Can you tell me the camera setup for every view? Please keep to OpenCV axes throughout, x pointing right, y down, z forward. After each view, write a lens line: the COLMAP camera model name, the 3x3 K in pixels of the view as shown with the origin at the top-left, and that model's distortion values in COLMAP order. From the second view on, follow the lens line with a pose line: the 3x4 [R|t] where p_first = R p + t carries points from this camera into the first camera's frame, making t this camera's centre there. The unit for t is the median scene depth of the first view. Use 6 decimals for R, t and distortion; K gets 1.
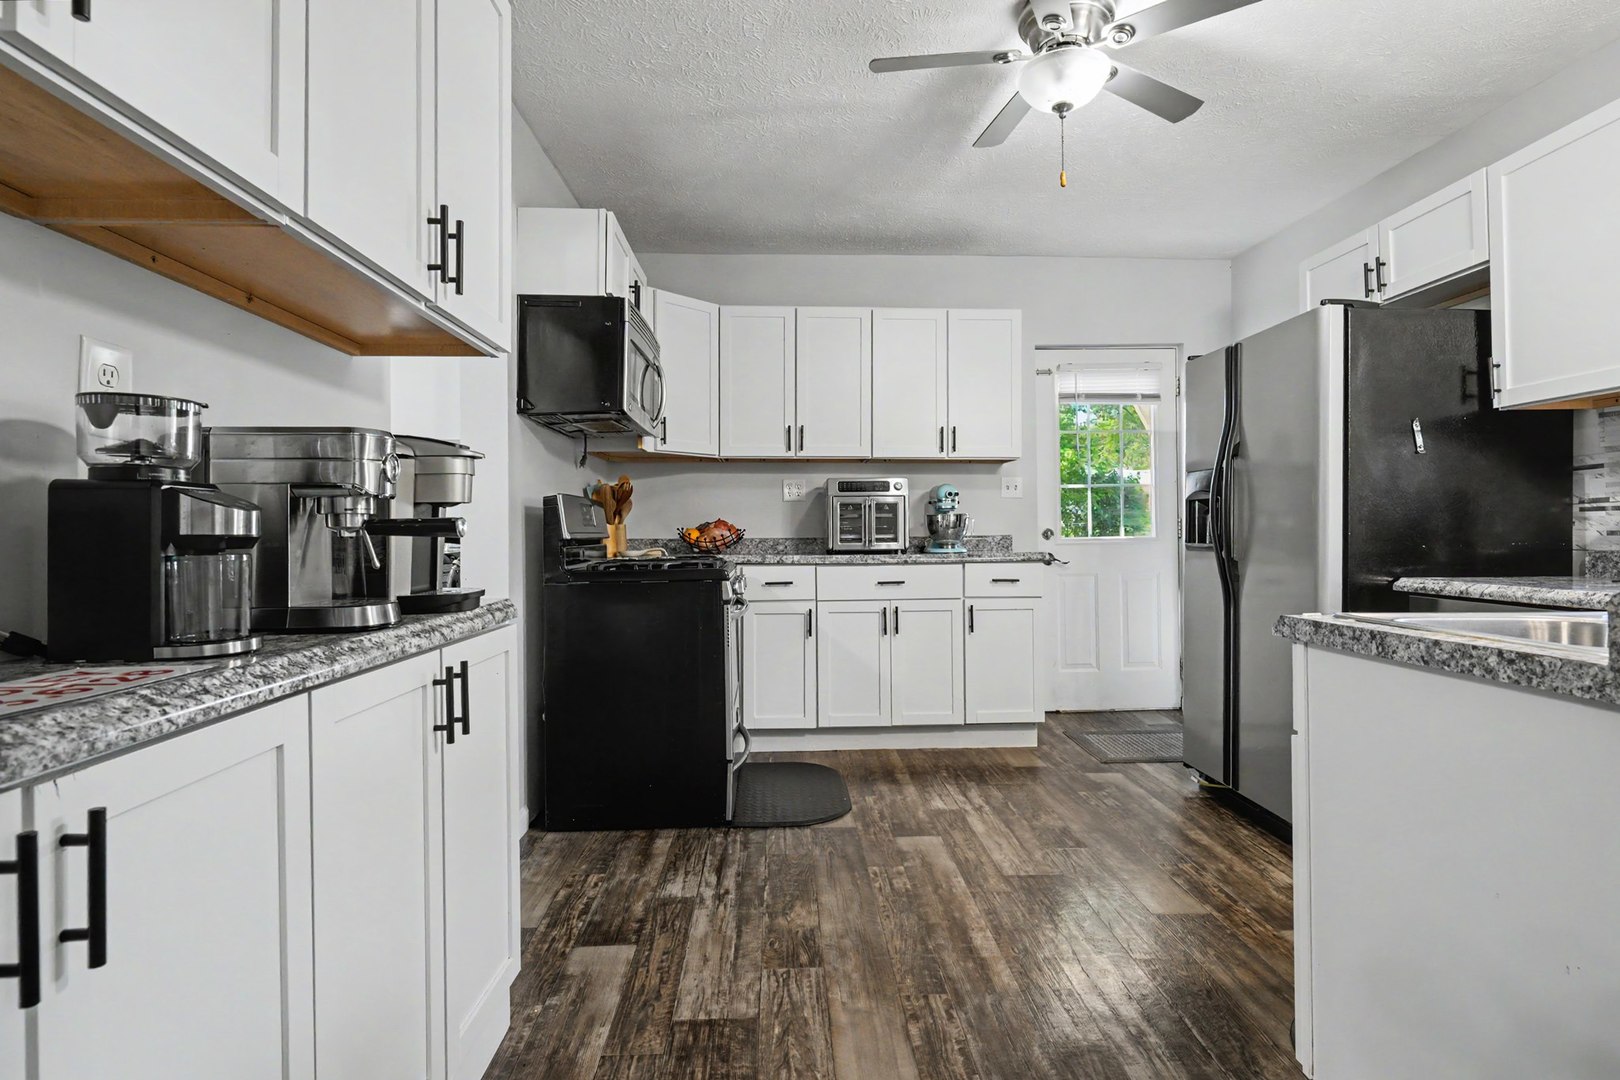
lens RADIAL K [[810.4, 0, 810.0], [0, 810.4, 540.0], [0, 0, 1]] dist [-0.001658, -0.000692]
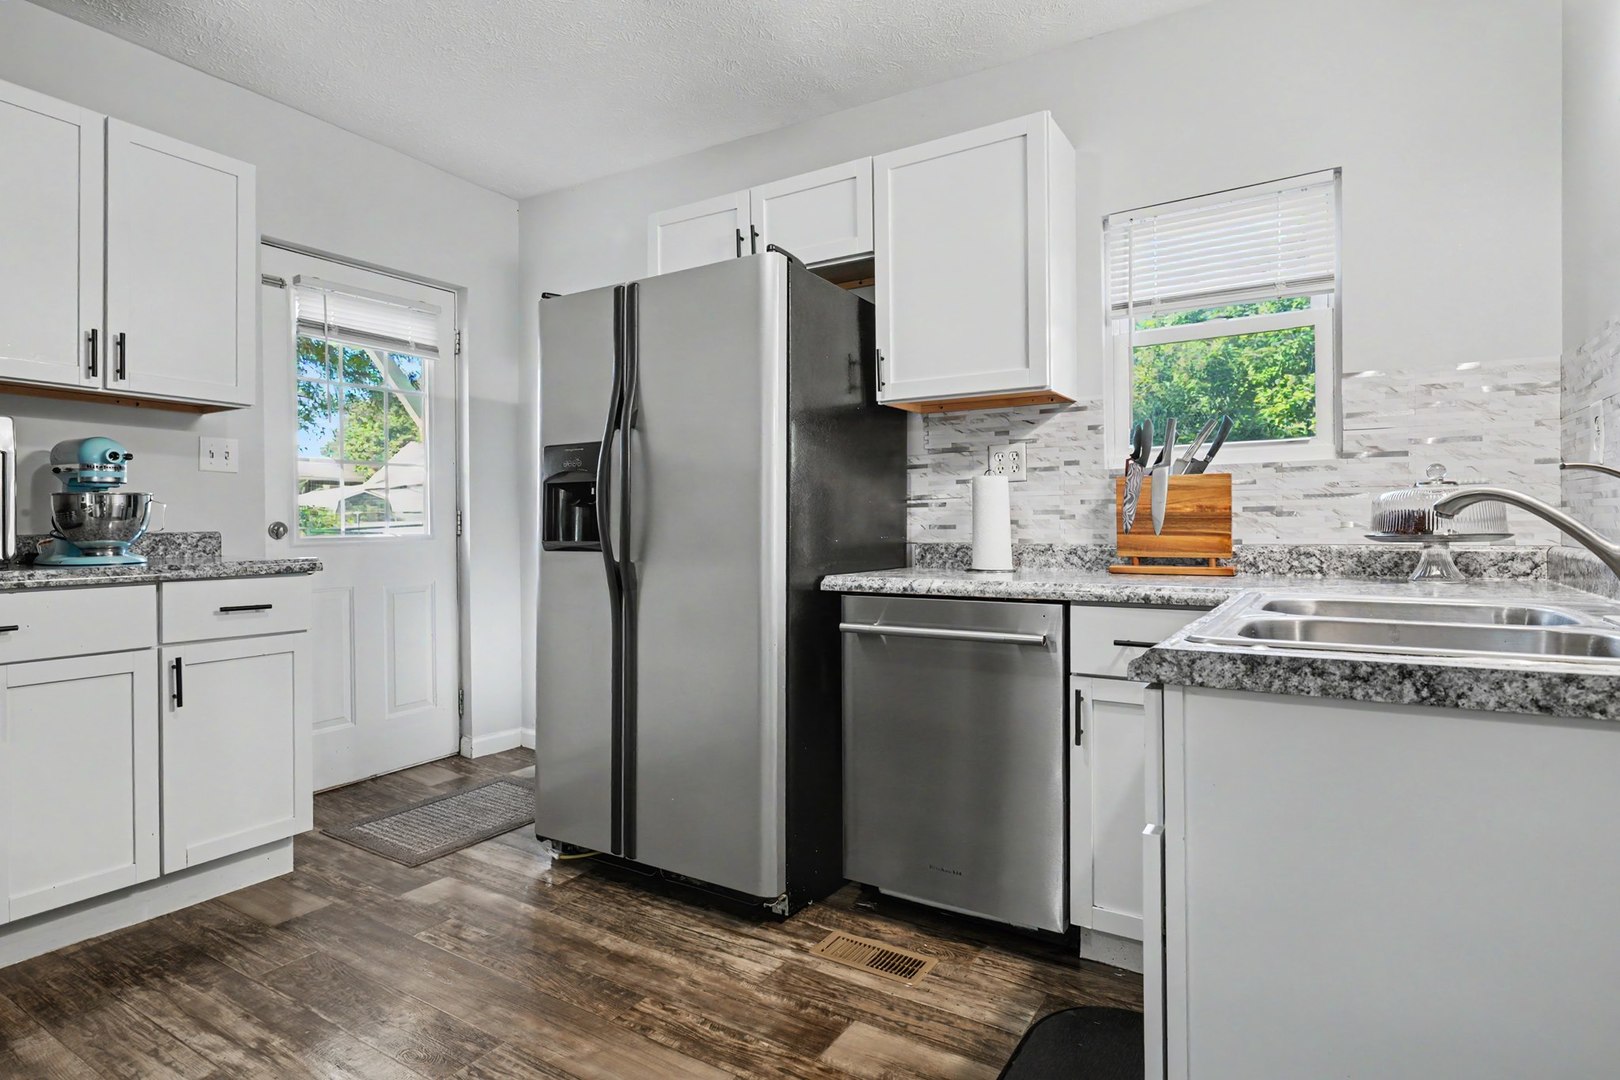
lens RADIAL K [[840.8, 0, 812.3], [0, 840.8, 530.5], [0, 0, 1]] dist [0.000352, -0.003159]
pose [[0.554018, 0.000916, 0.832504, -0.039383], [0.009331, 0.999930, -0.007310, 0.001886], [-0.832453, 0.011818, 0.553970, 0.332785]]
